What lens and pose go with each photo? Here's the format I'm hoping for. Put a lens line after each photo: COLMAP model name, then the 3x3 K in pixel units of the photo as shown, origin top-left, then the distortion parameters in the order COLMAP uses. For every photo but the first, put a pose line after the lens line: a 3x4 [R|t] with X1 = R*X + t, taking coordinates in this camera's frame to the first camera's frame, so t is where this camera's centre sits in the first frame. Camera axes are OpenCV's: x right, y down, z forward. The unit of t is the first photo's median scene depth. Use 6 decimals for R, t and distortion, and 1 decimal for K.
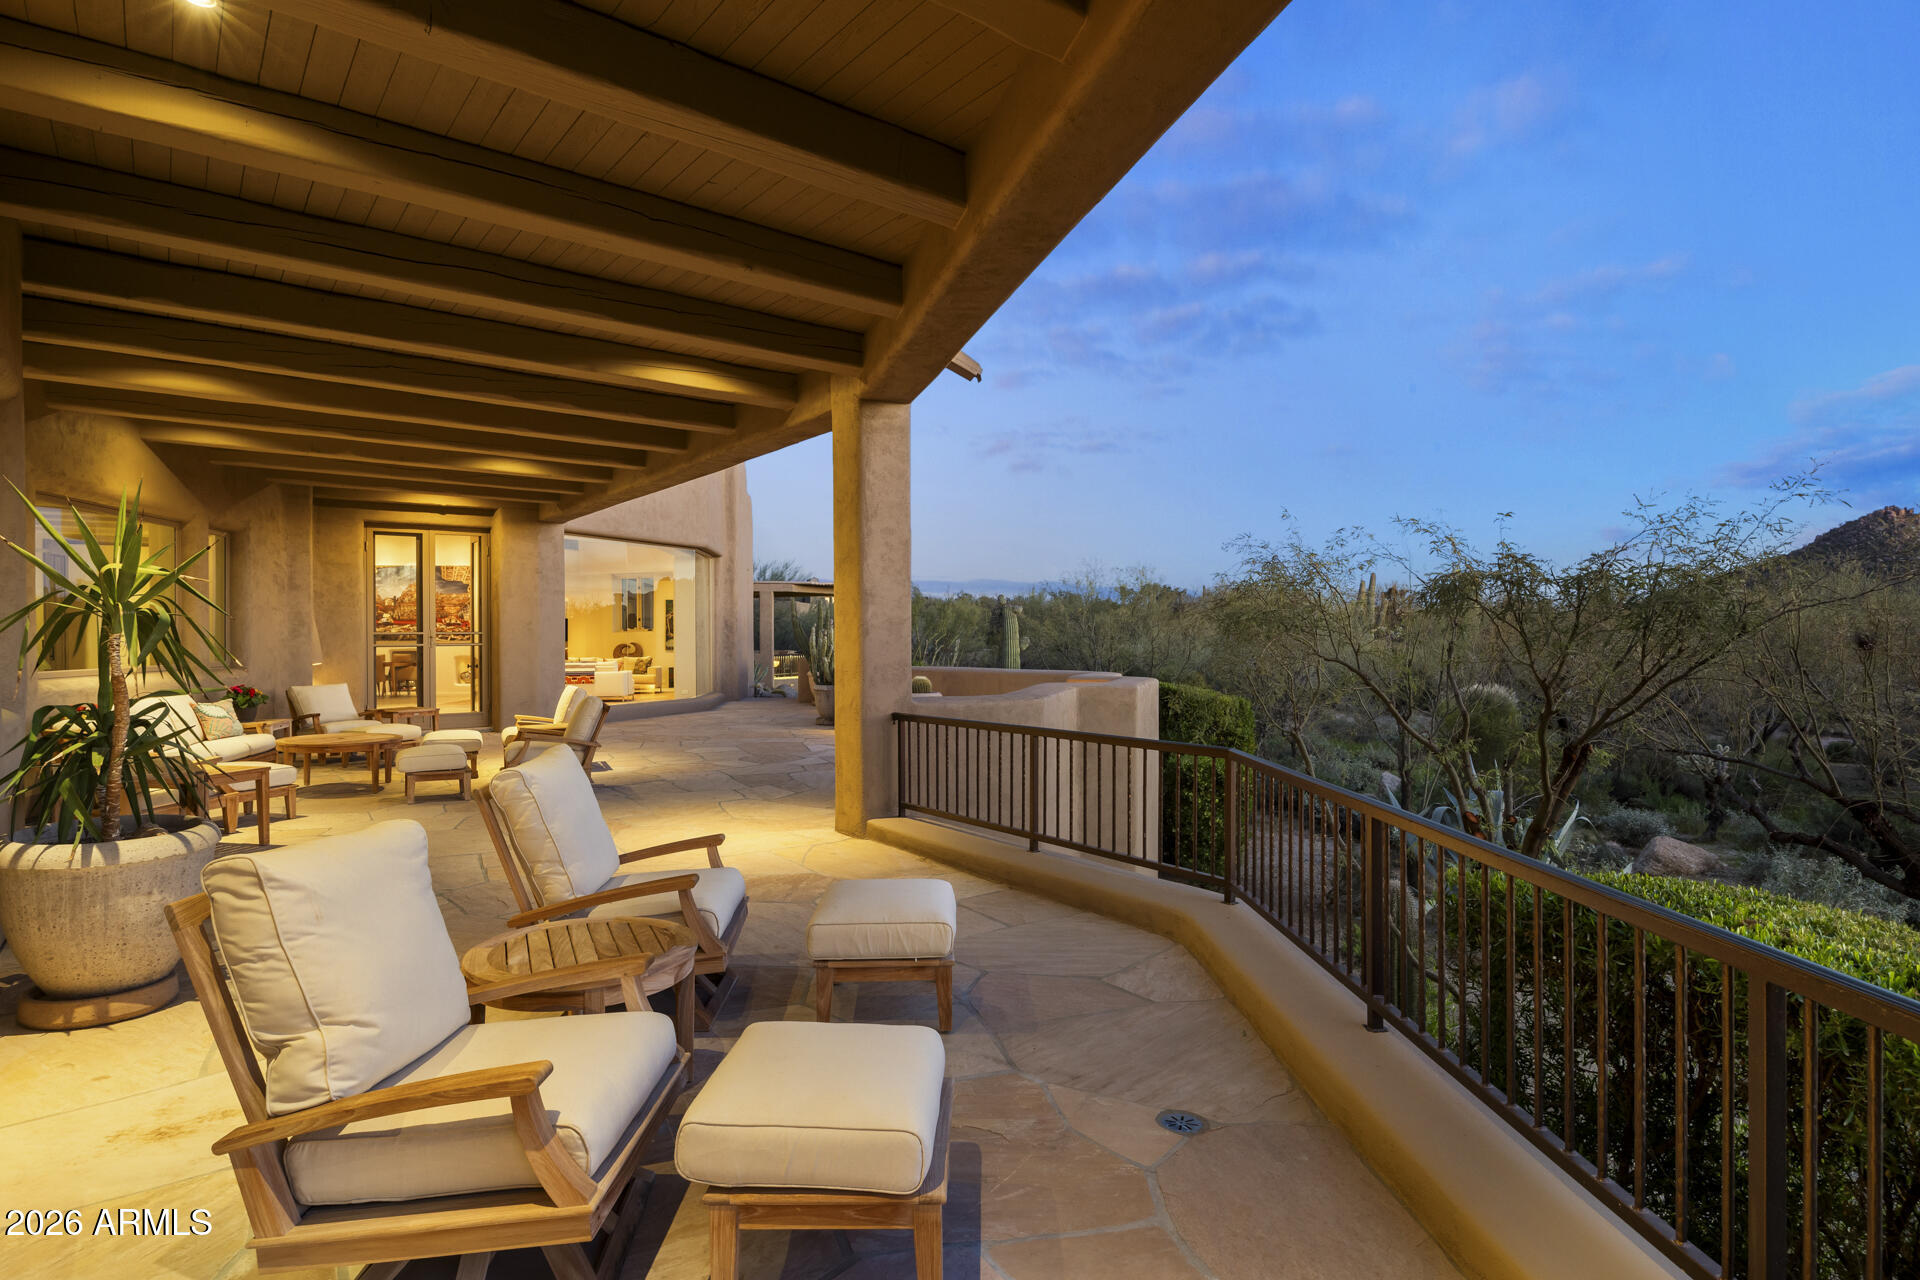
lens RADIAL K [[1030.0, 0, 960.6], [0, 1030.0, 649.5], [0, 0, 1]] dist [-0.002747, -0.002114]
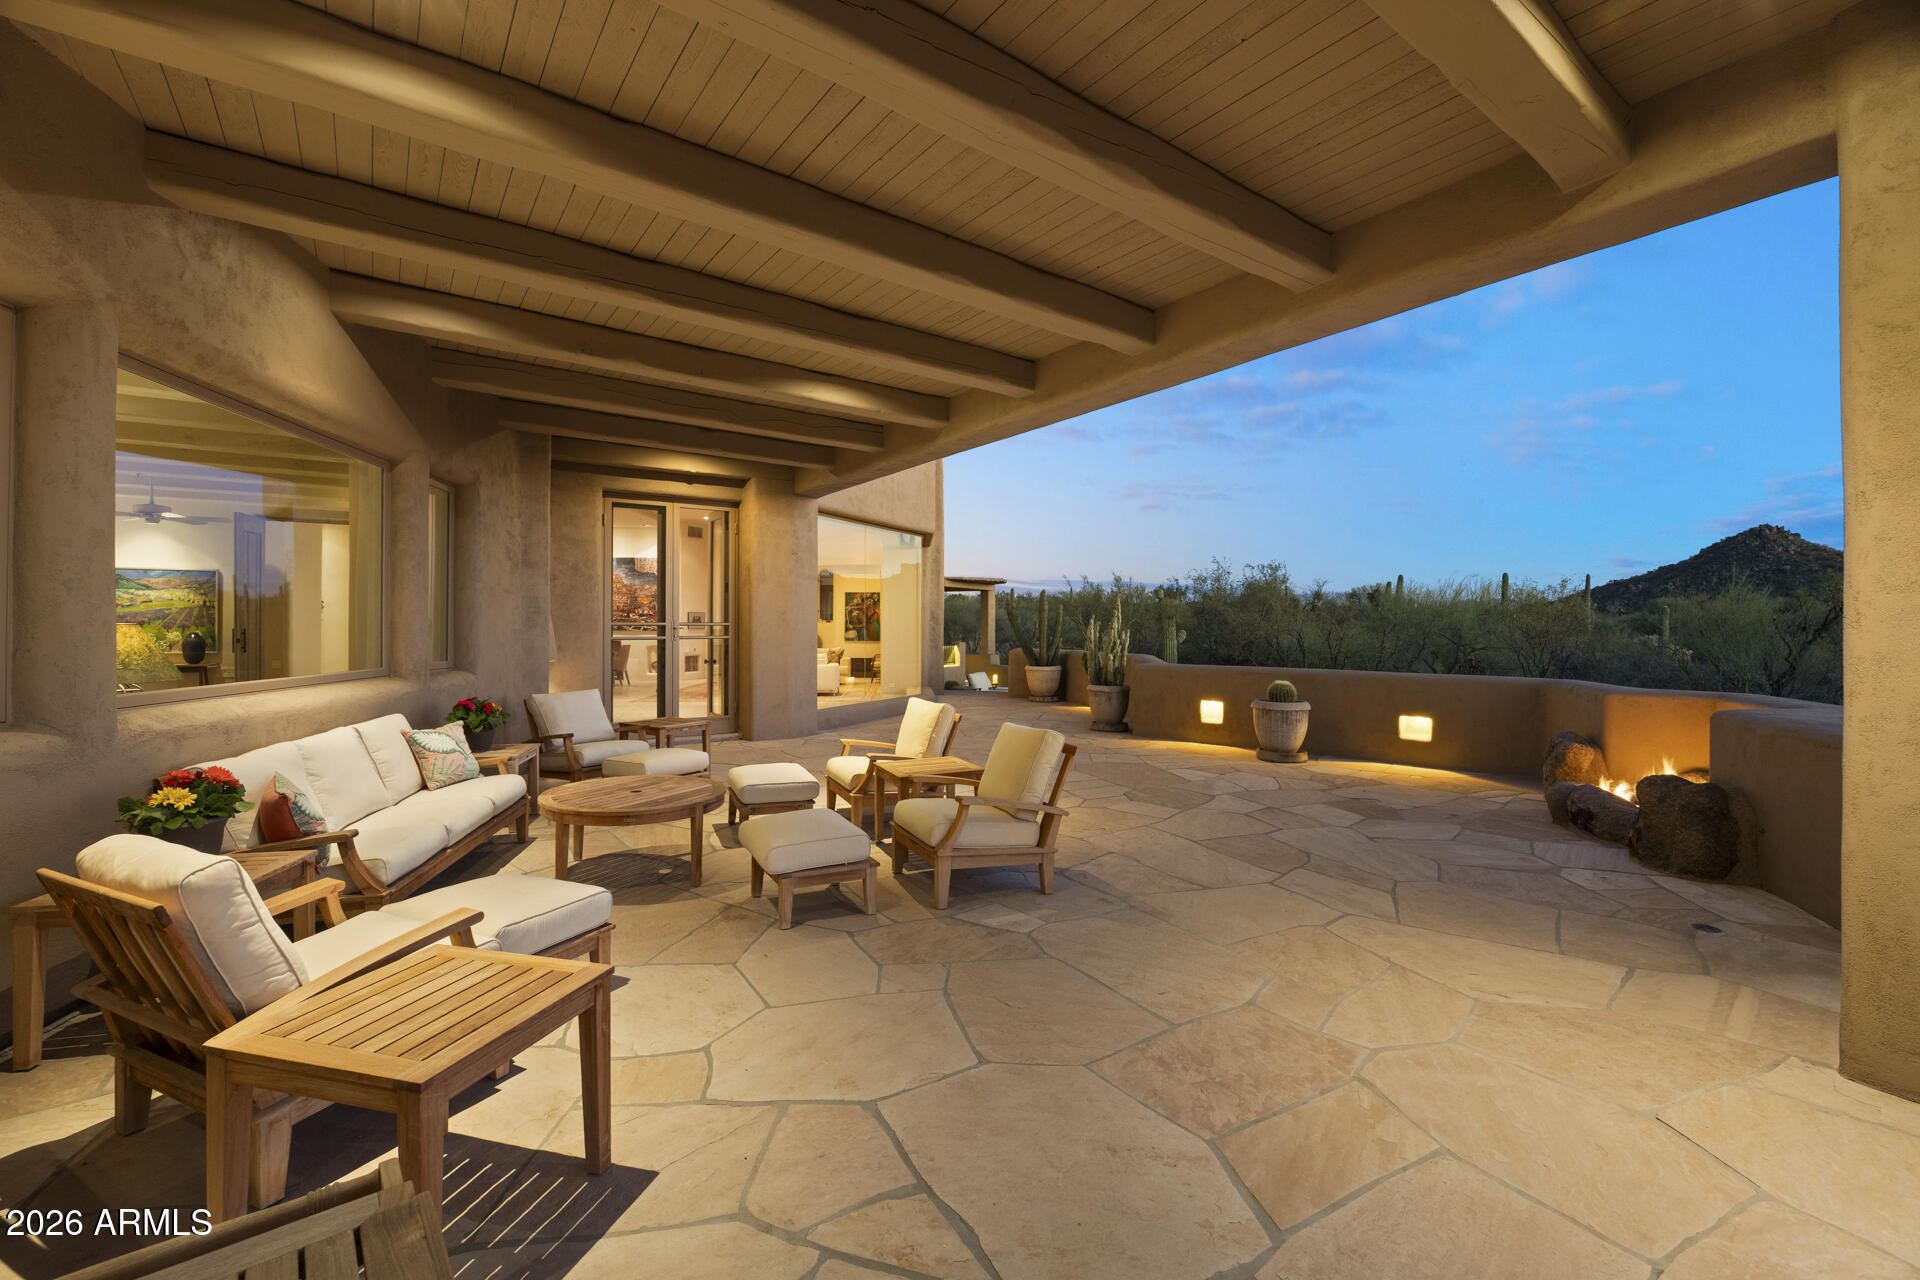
lens RADIAL K [[803.6, 0, 959.3], [0, 803.6, 634.2], [0, 0, 1]] dist [-0.016330, 0.001631]
pose [[0.999646, 0.006228, -0.025878, -0.309024], [-0.006366, 0.999966, -0.005285, -0.006296], [0.025845, 0.005448, 0.999651, 0.405440]]
